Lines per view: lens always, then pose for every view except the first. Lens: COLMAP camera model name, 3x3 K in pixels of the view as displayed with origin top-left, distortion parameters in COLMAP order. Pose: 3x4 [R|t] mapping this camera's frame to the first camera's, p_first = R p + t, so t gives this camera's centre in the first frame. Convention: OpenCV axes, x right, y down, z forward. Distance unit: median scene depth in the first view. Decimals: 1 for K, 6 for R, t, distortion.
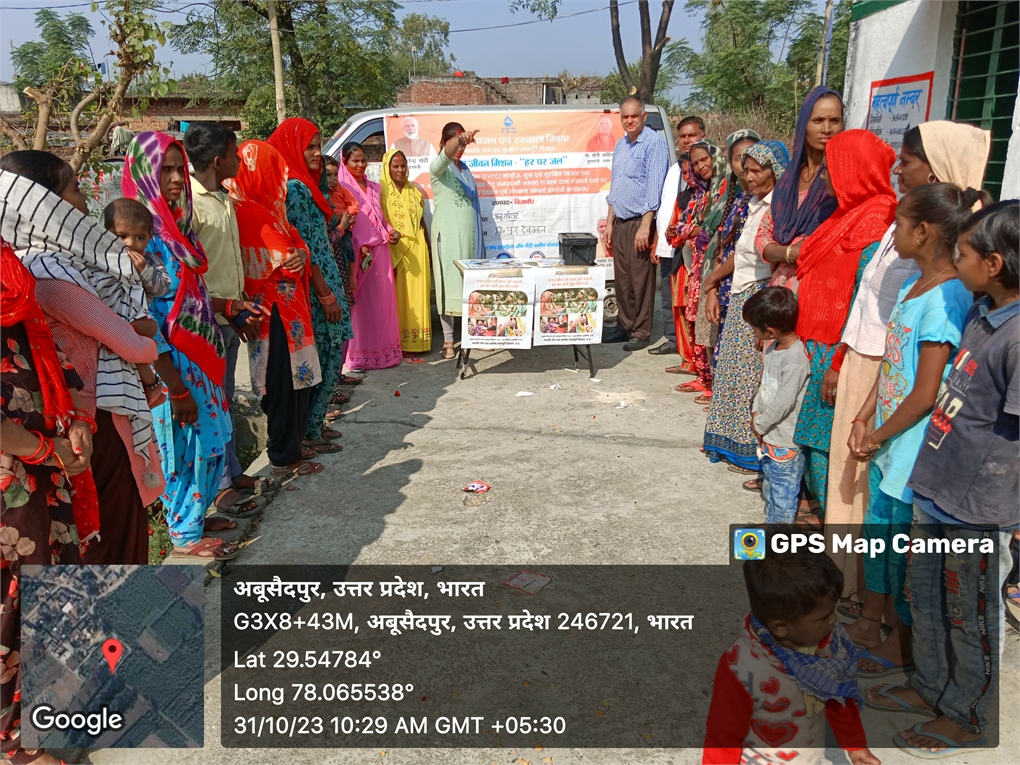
lens RADIAL K [[804.3, 0, 510.8], [0, 804.3, 399.9], [0, 0, 1]] dist [0.001589, -0.009126]
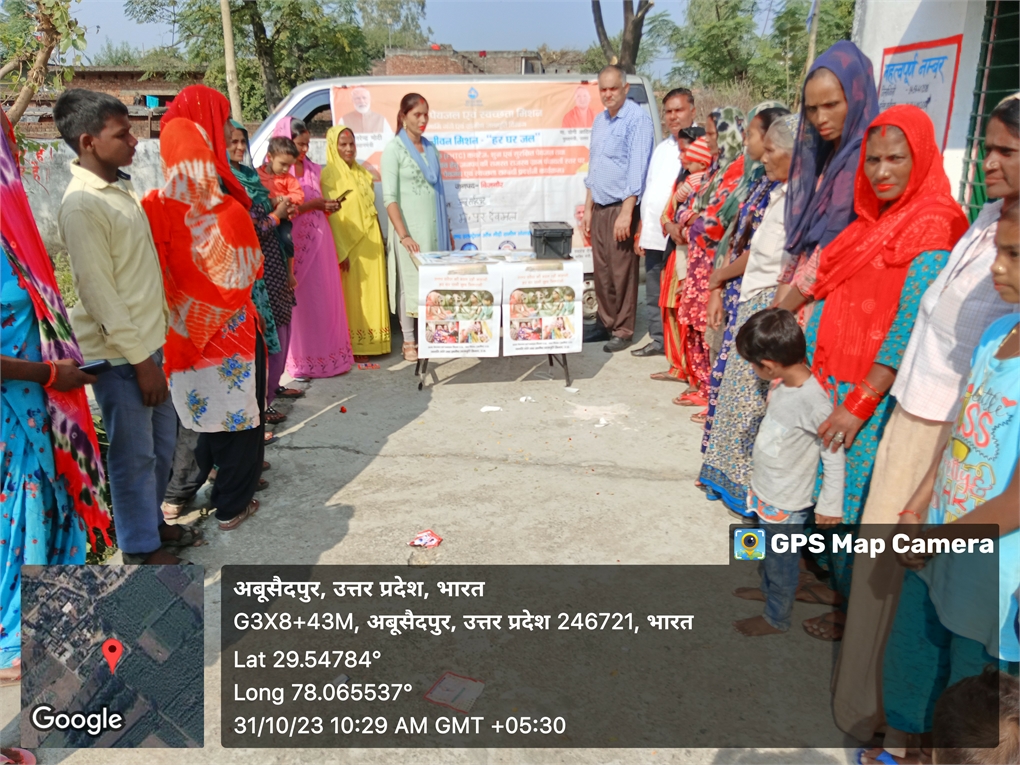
lens RADIAL K [[768.2, 0, 512.0], [0, 768.2, 384.2], [0, 0, 1]] dist [-0.000308, -0.003240]
pose [[0.999806, -0.005491, 0.018916, 0.021623], [0.005044, 0.999708, 0.023625, -0.046033], [-0.019040, -0.023525, 0.999542, 0.146702]]
